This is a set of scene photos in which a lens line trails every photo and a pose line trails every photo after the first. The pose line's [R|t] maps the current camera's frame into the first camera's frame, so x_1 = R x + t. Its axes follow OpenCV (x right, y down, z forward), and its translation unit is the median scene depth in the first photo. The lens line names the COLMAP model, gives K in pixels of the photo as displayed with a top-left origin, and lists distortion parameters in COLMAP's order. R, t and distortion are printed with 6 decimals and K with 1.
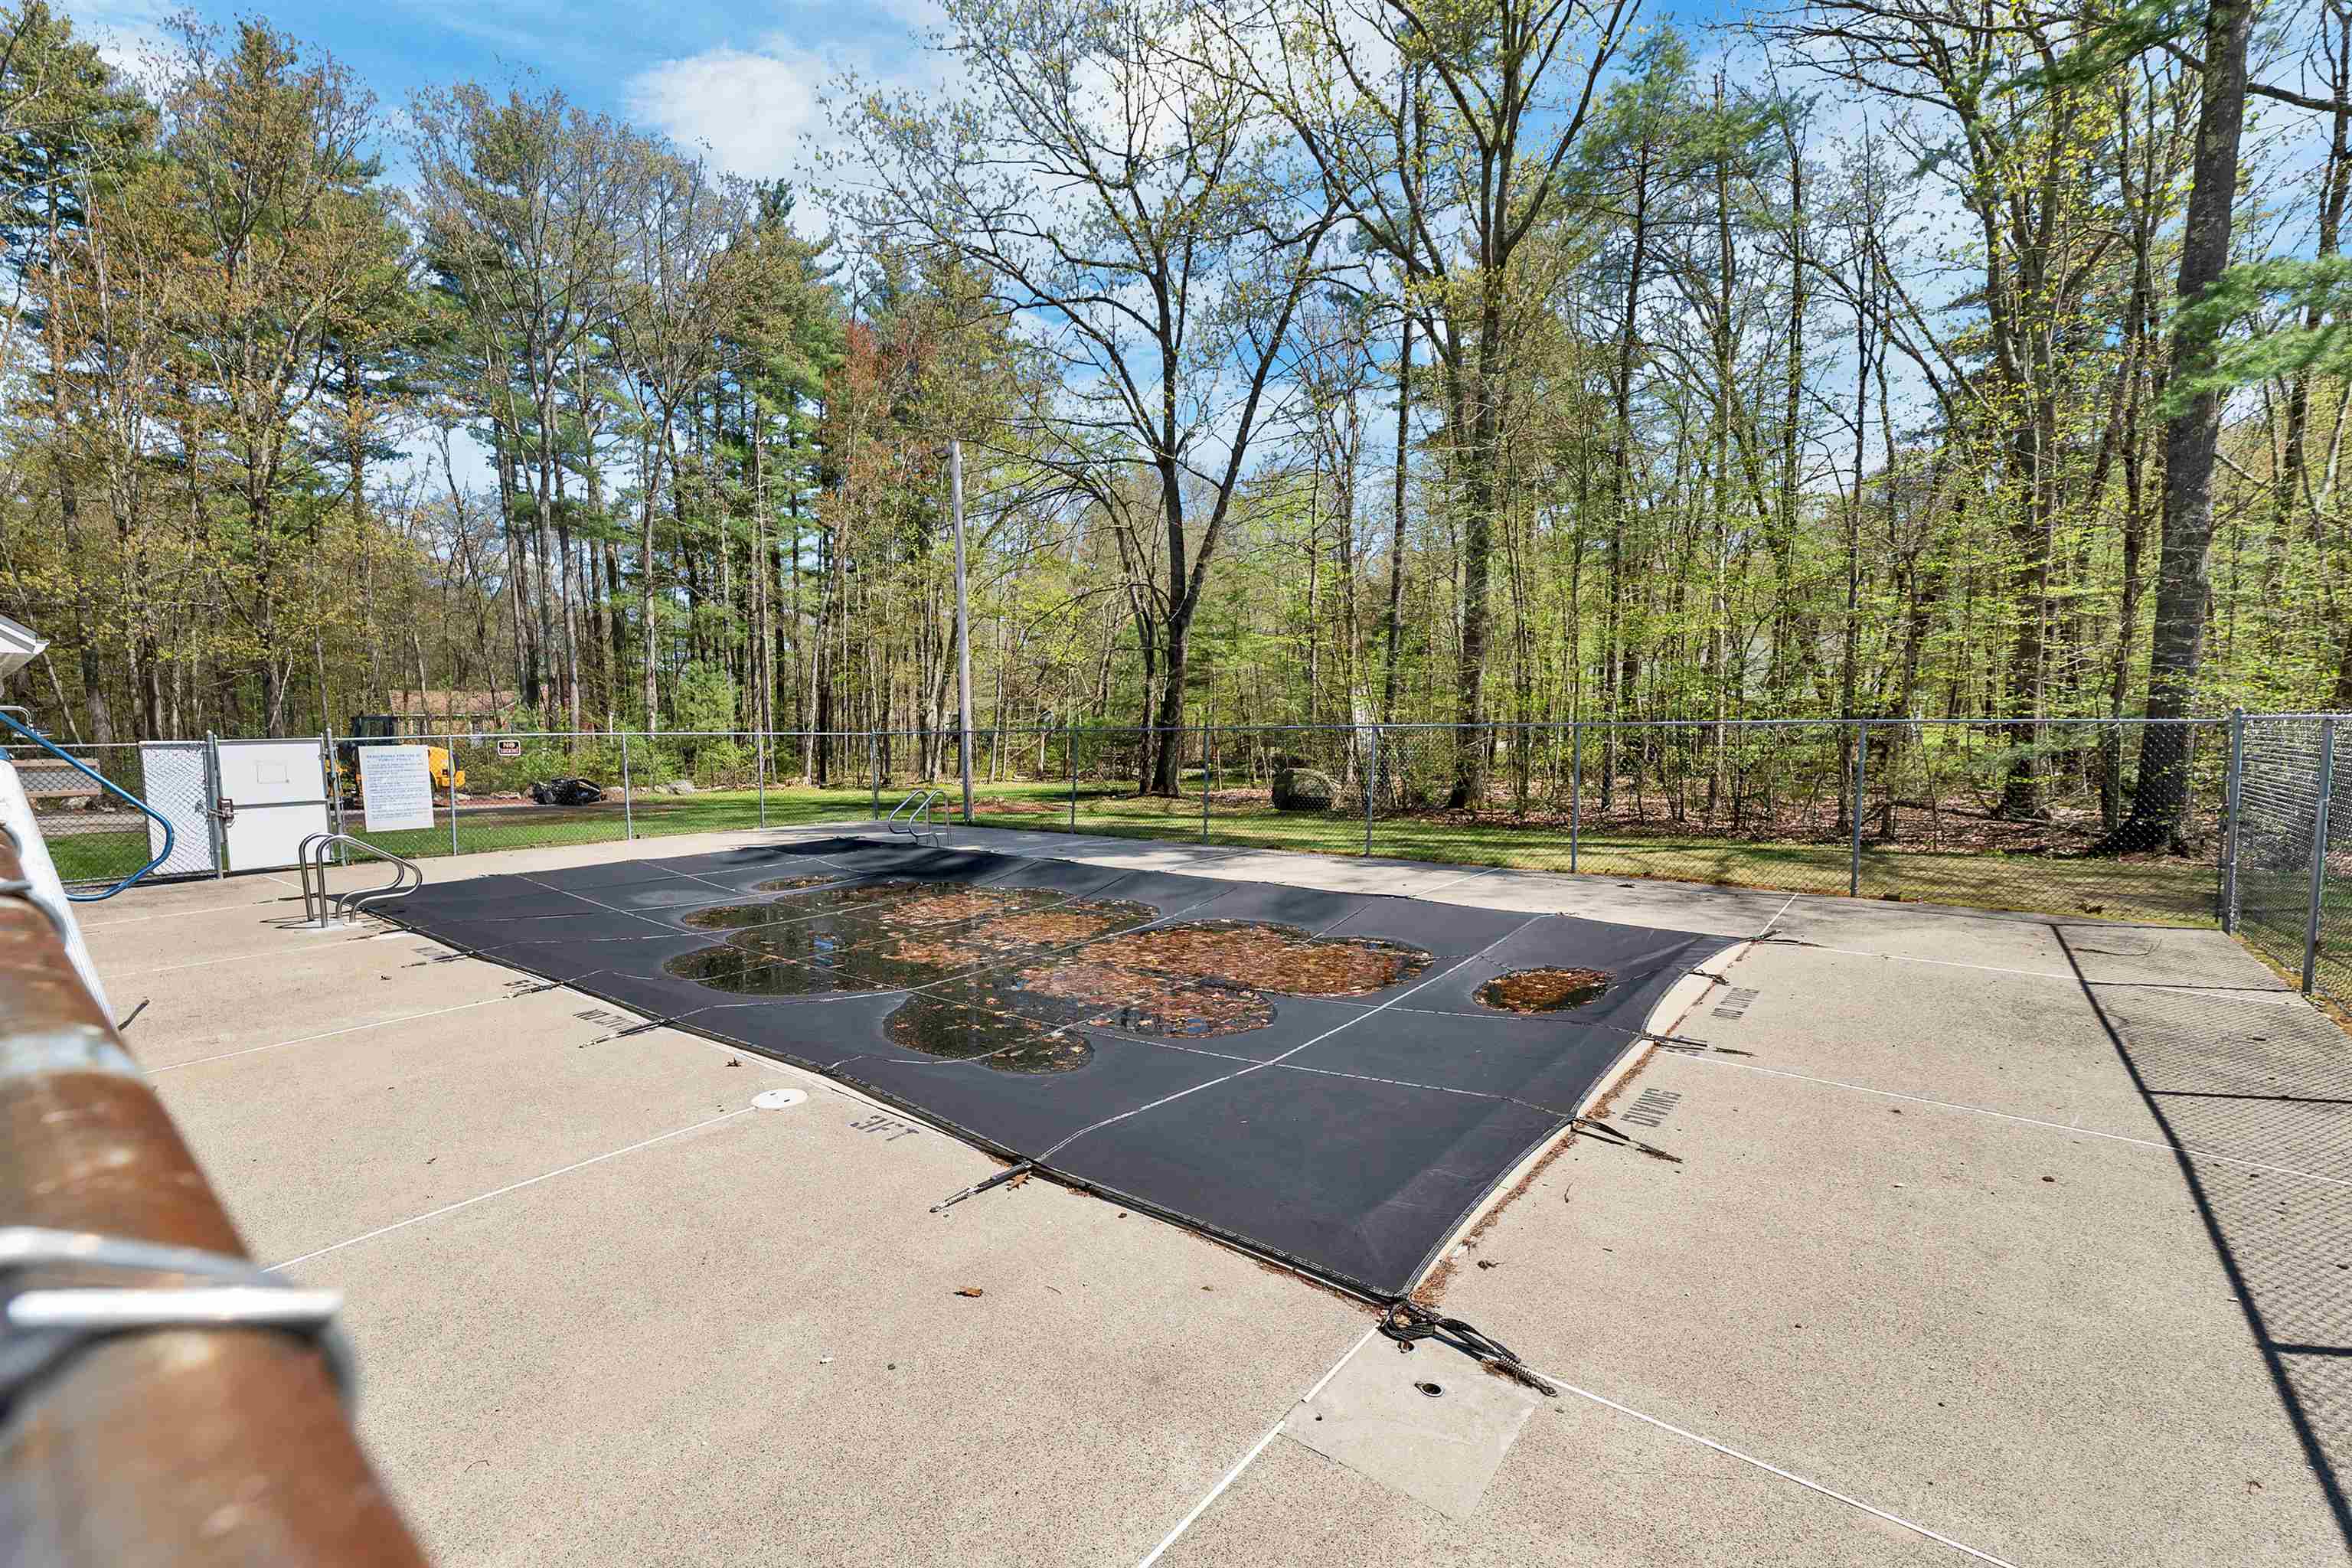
lens RADIAL K [[976.6, 0, 1181.4], [0, 976.6, 780.2], [0, 0, 1]] dist [0.003525, -0.000272]
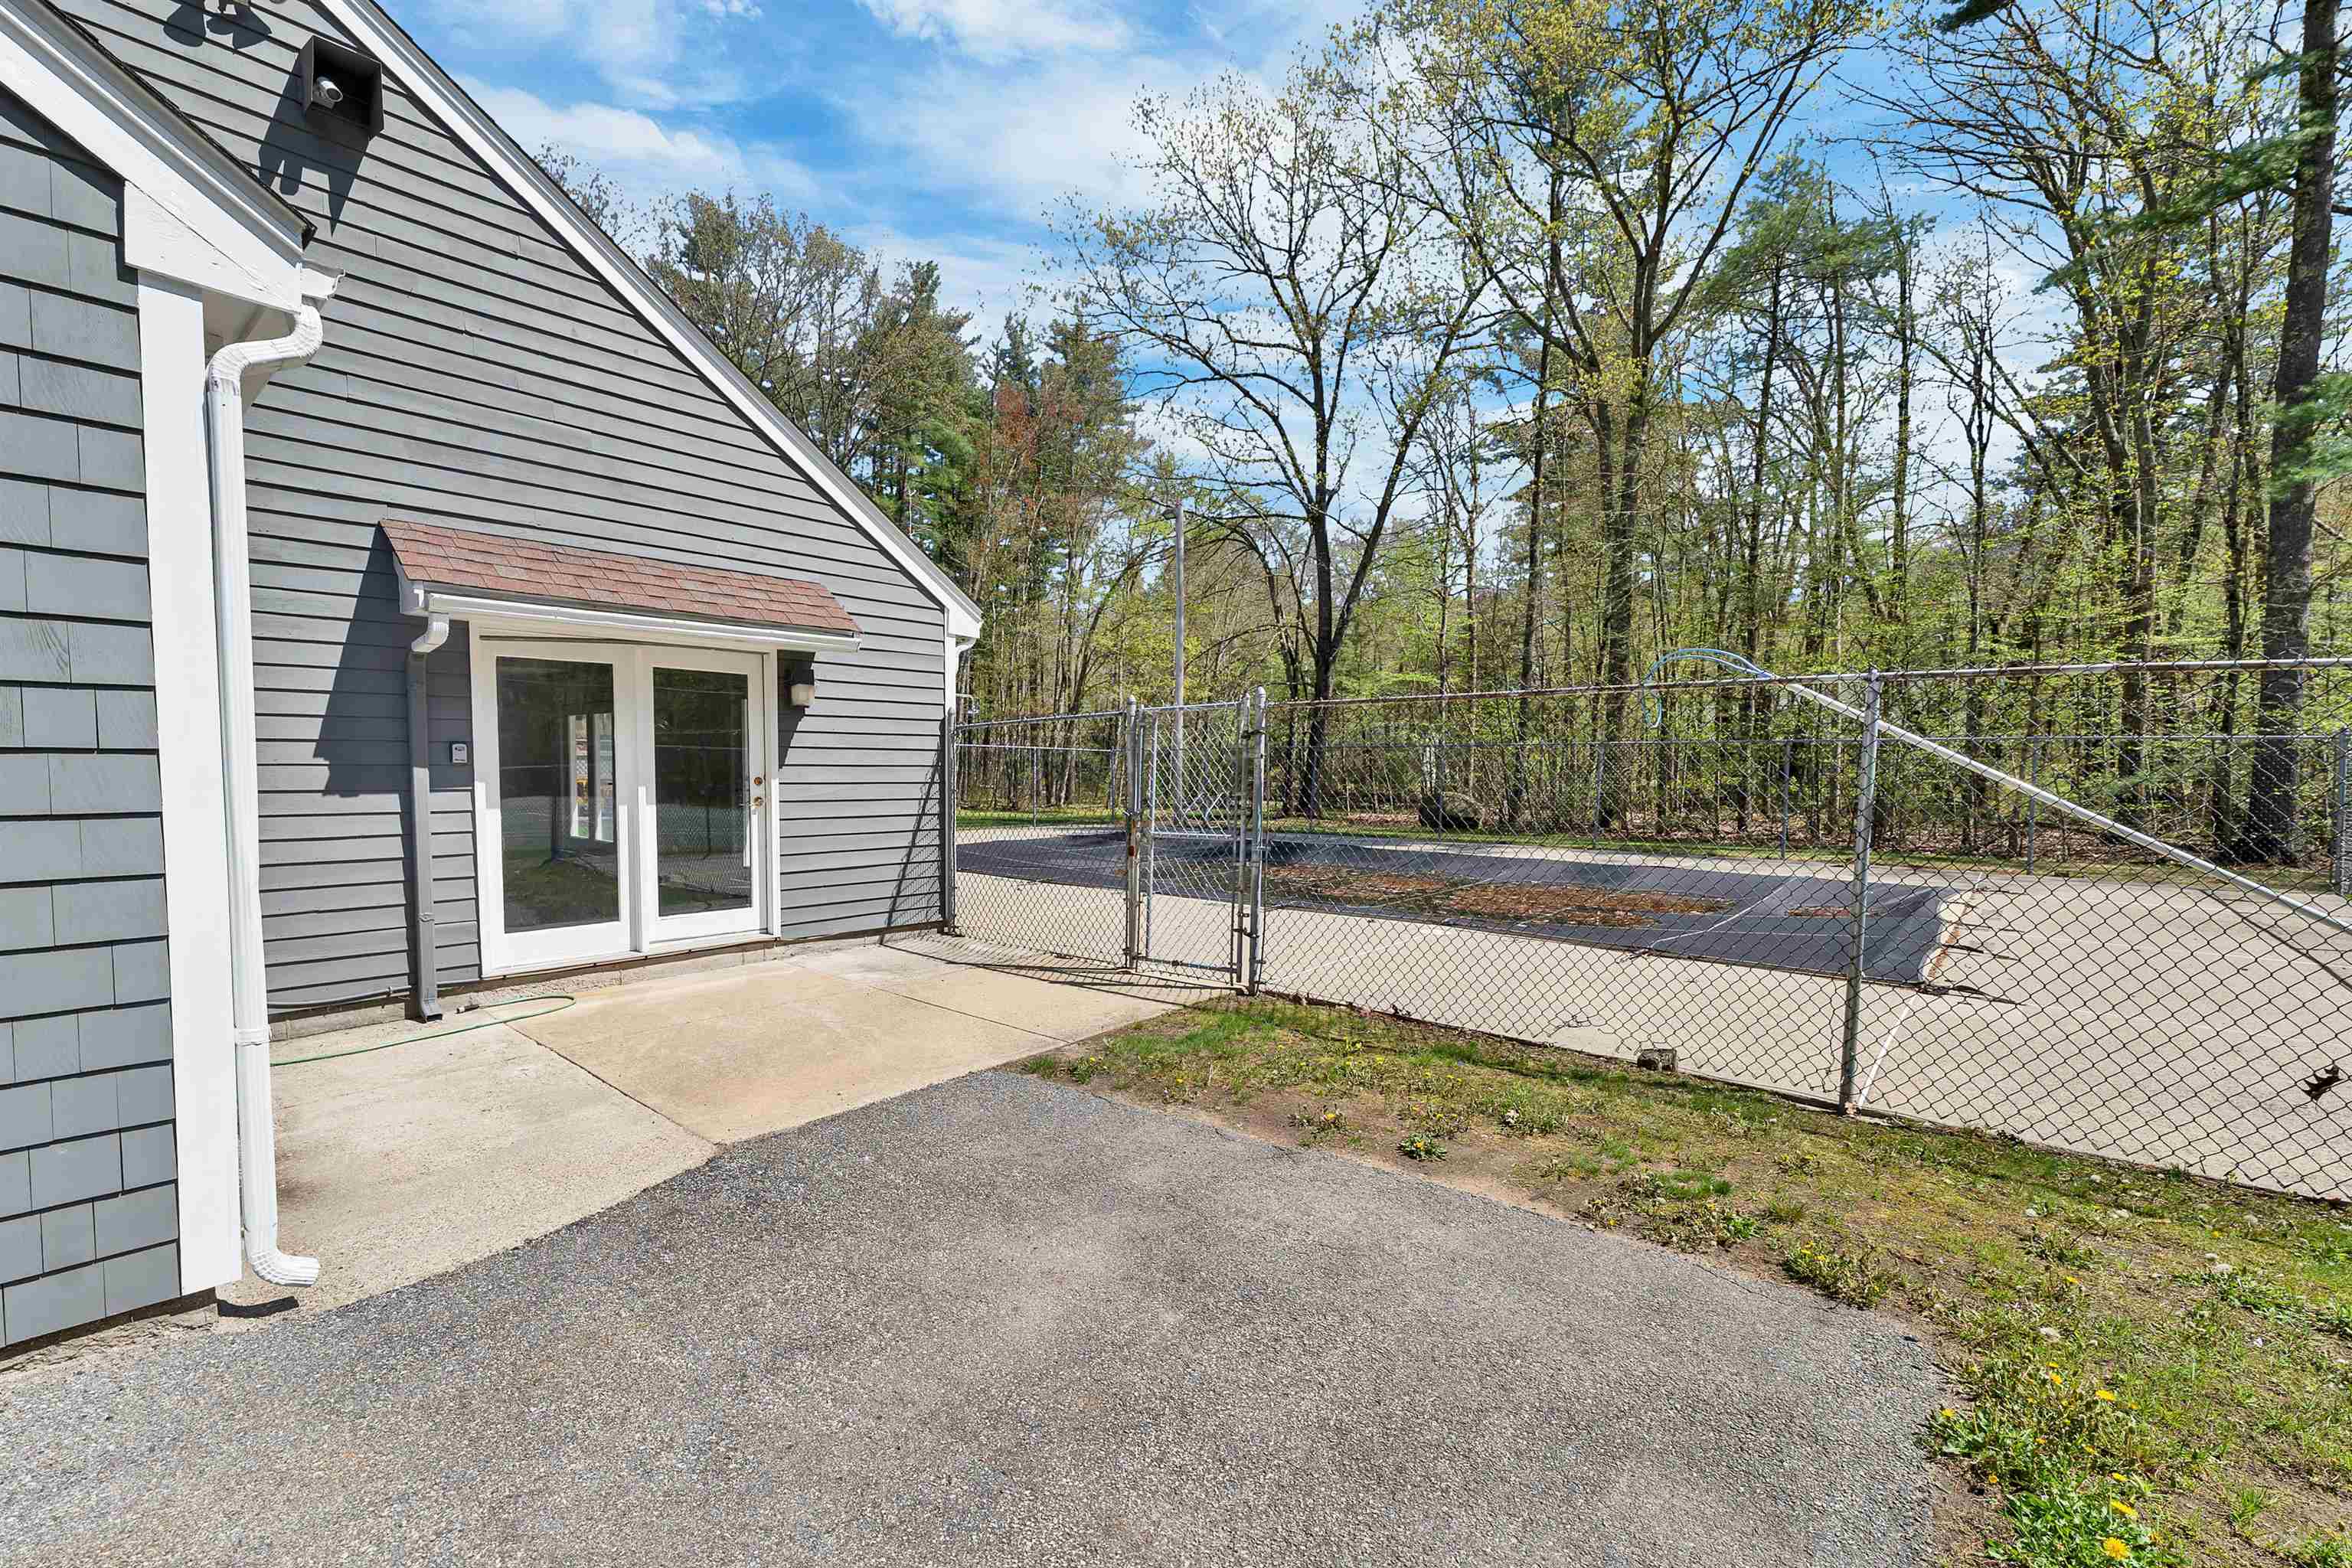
lens RADIAL K [[976.6, 0, 1170.4], [0, 976.6, 780.9], [0, 0, 1]] dist [0.003525, -0.000272]
pose [[0.998744, 0.017220, -0.047045, -0.135439], [-0.019053, 0.999065, -0.038802, 0.024482], [0.046333, 0.039649, 0.998139, -0.121345]]
